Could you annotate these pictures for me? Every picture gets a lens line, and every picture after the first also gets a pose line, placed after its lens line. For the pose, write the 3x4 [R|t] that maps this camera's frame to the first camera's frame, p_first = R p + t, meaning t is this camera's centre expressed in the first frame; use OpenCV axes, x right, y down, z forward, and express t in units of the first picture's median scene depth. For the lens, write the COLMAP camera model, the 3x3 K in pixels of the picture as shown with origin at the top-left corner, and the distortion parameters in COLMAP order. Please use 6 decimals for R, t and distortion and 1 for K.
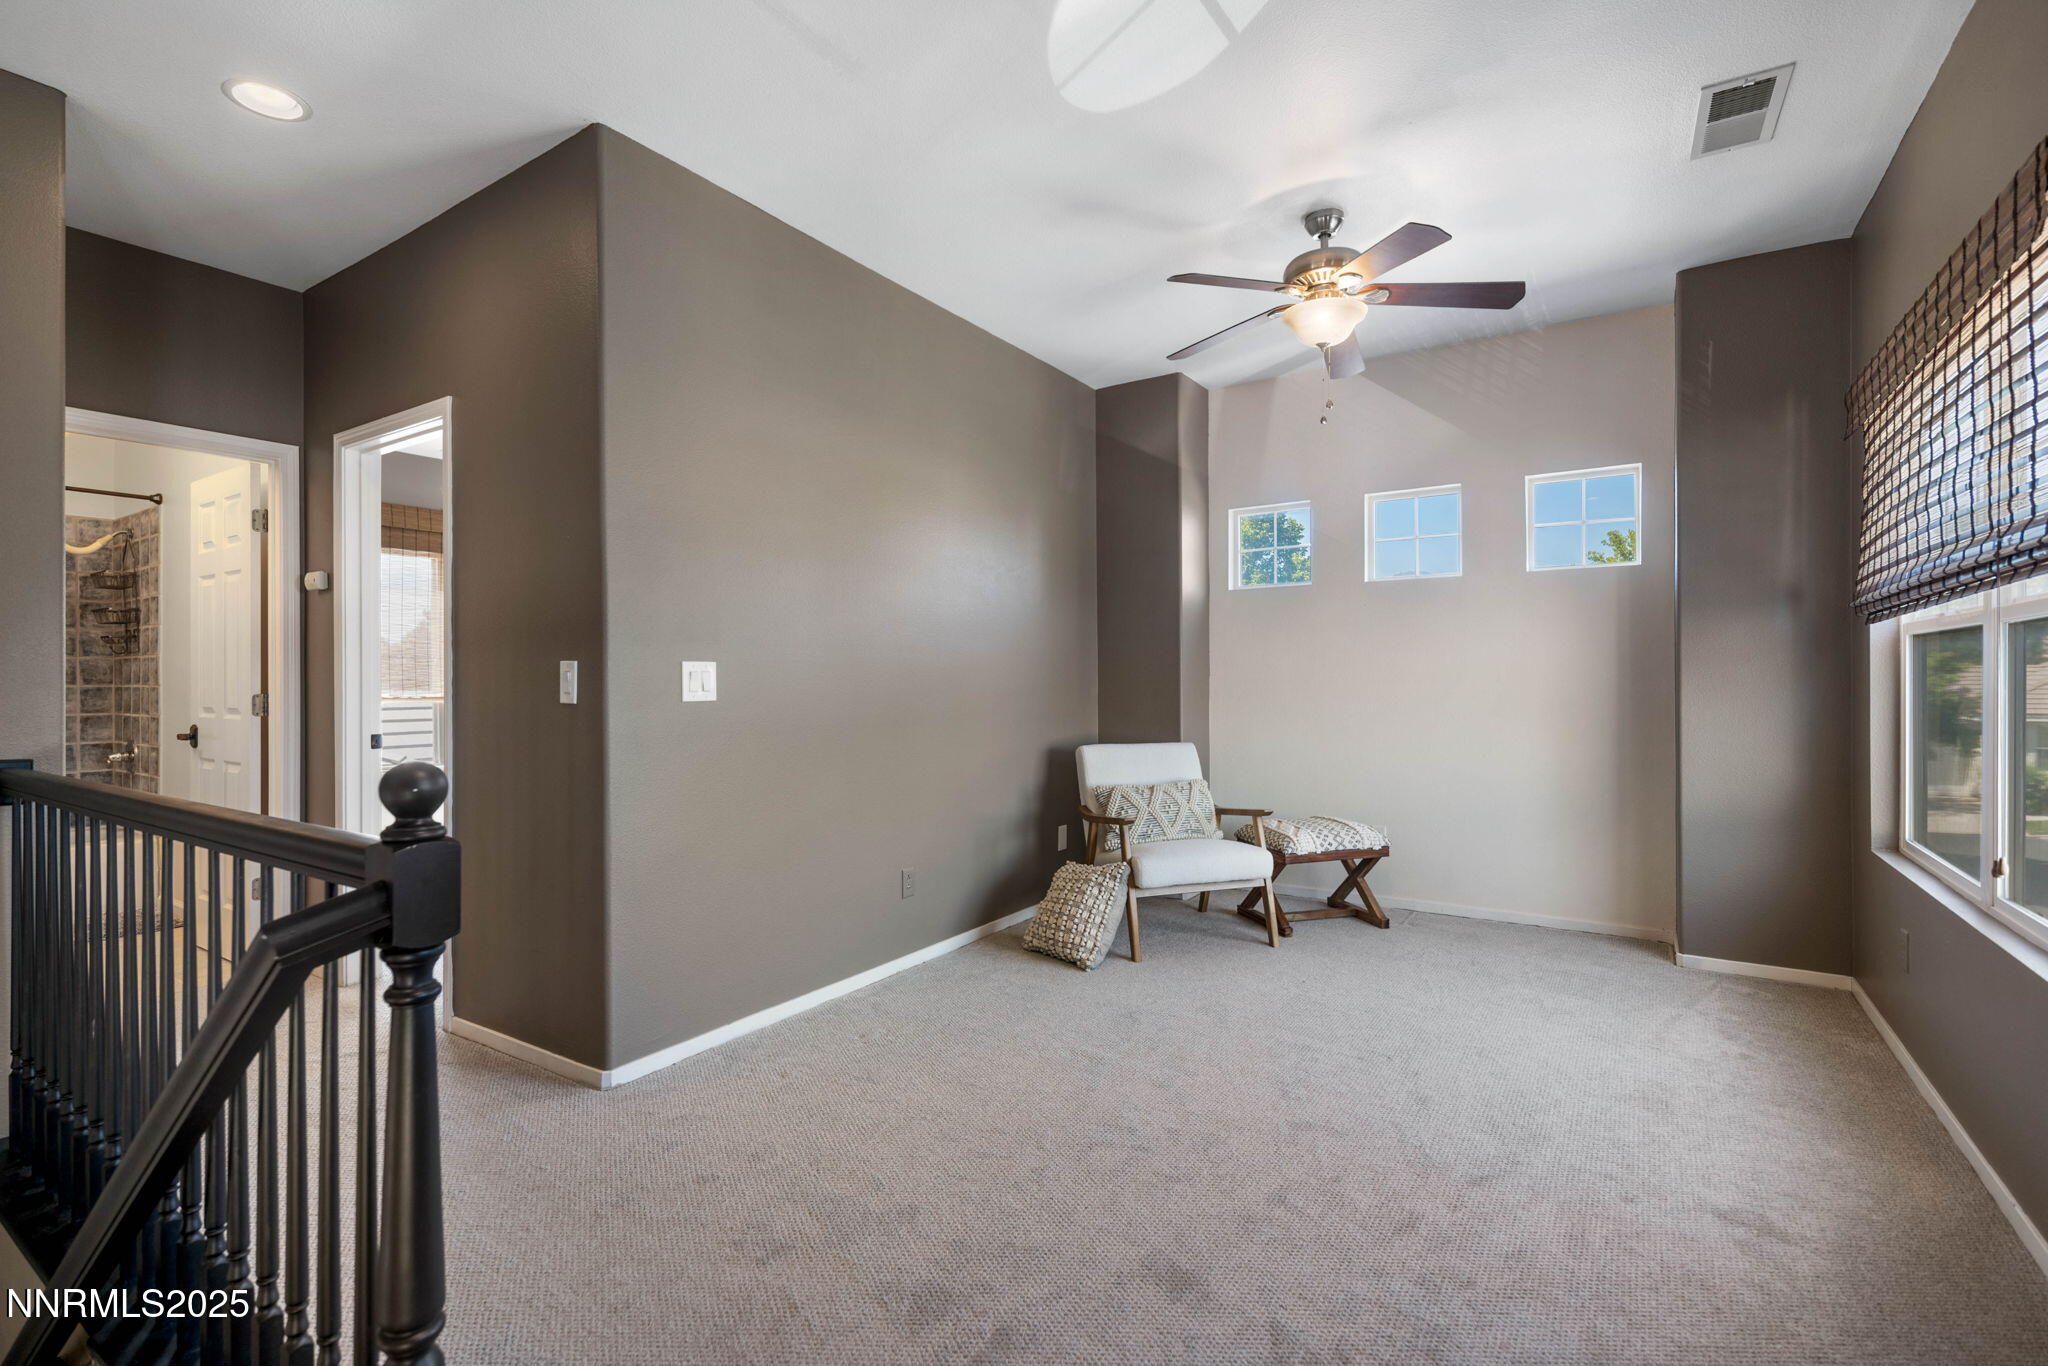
lens RADIAL K [[948.7, 0, 1024.0], [0, 948.7, 683.0], [0, 0, 1]] dist [0.000739, -0.000491]
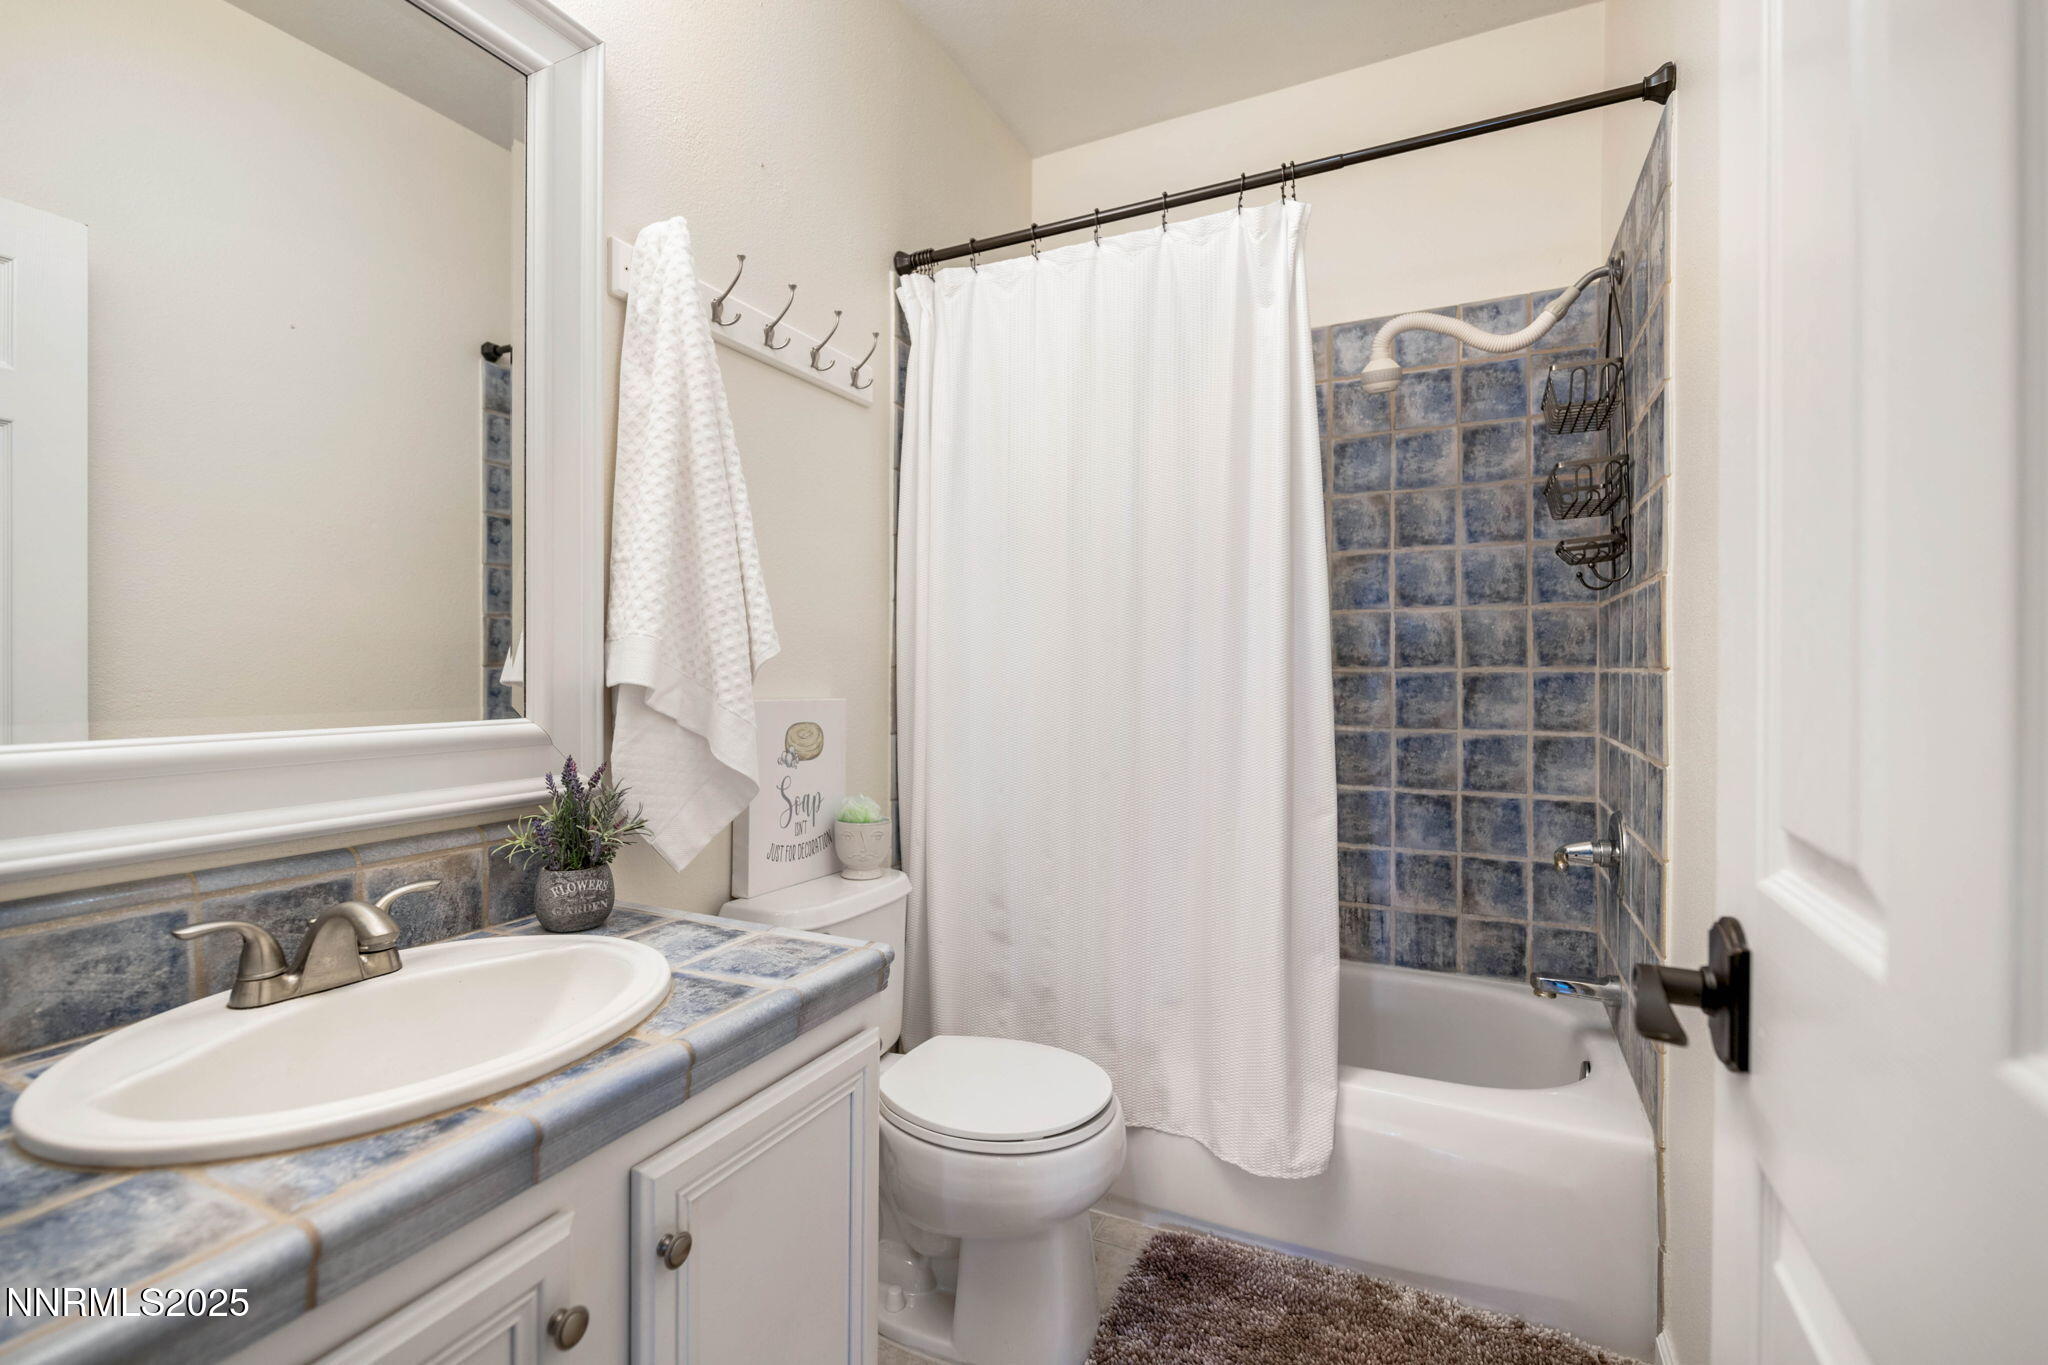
lens RADIAL K [[948.7, 0, 1024.0], [0, 948.7, 682.5], [0, 0, 1]] dist [0.000739, -0.000491]
pose [[0.168226, 0.009193, -0.985706, -0.592702], [0.005302, 0.999934, 0.010231, 0.003369], [0.985734, -0.006947, 0.168166, 0.687031]]
